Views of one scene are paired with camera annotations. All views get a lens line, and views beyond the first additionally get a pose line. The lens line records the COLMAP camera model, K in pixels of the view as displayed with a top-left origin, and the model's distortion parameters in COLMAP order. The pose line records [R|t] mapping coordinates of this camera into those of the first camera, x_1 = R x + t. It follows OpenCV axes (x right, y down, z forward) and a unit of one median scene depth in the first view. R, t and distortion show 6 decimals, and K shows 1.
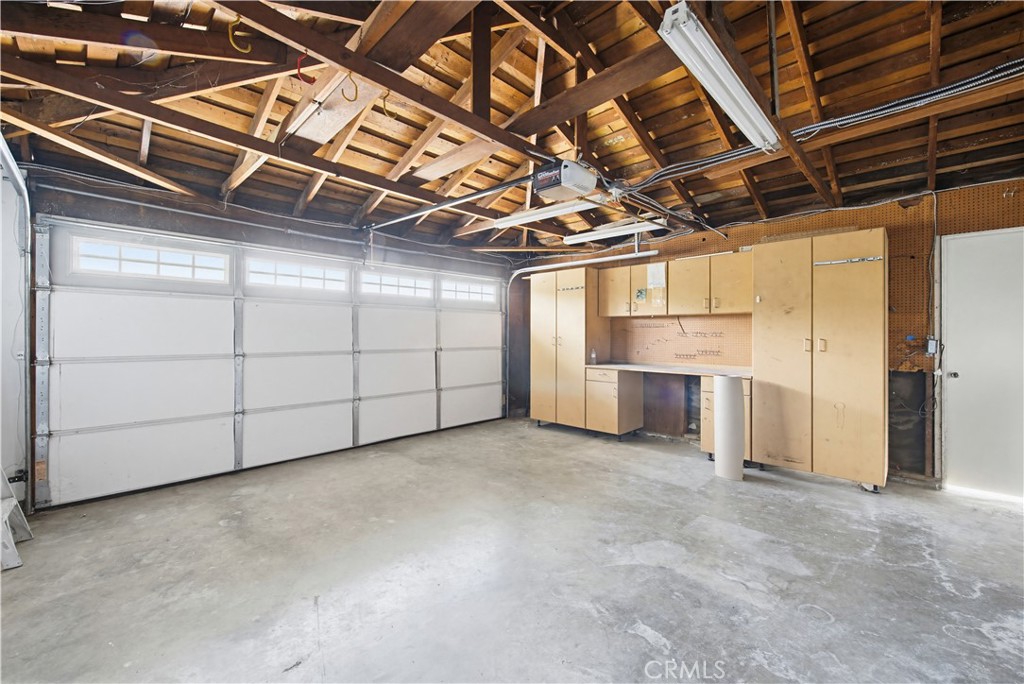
lens RADIAL K [[406.8, 0, 512.0], [0, 406.8, 342.0], [0, 0, 1]] dist [0.013888, -0.000021]
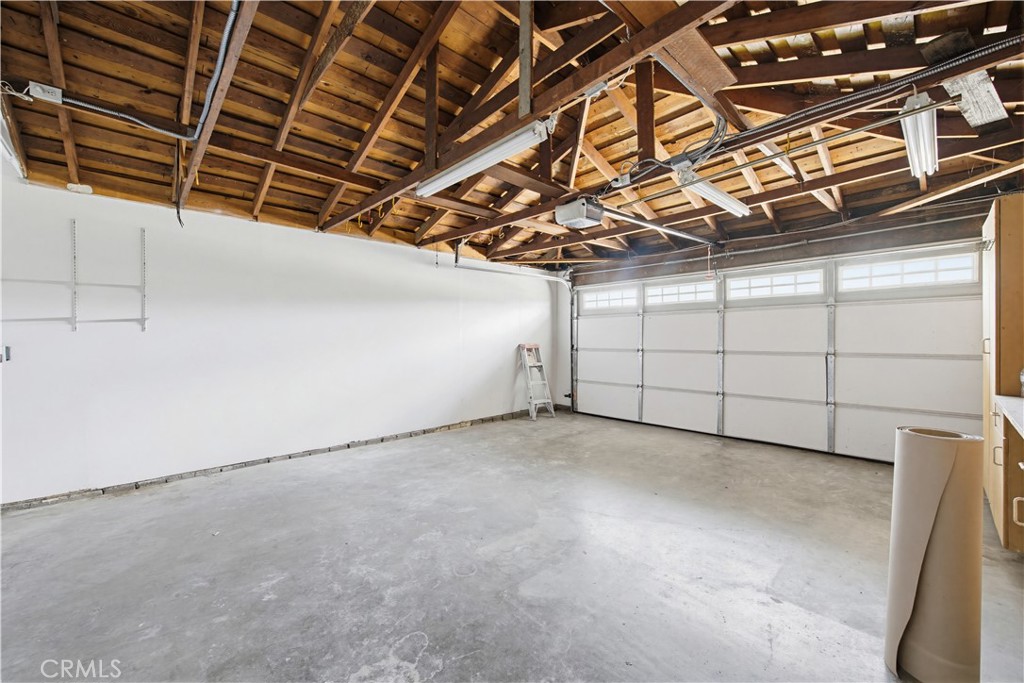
lens RADIAL K [[400.1, 0, 509.7], [0, 400.1, 326.5], [0, 0, 1]] dist [-0.034416, 0.000024]
pose [[-0.054709, -0.039537, -0.997719, 1.166605], [-0.025293, 0.998950, -0.038199, 0.016583], [0.998182, 0.023145, -0.055651, 0.739221]]
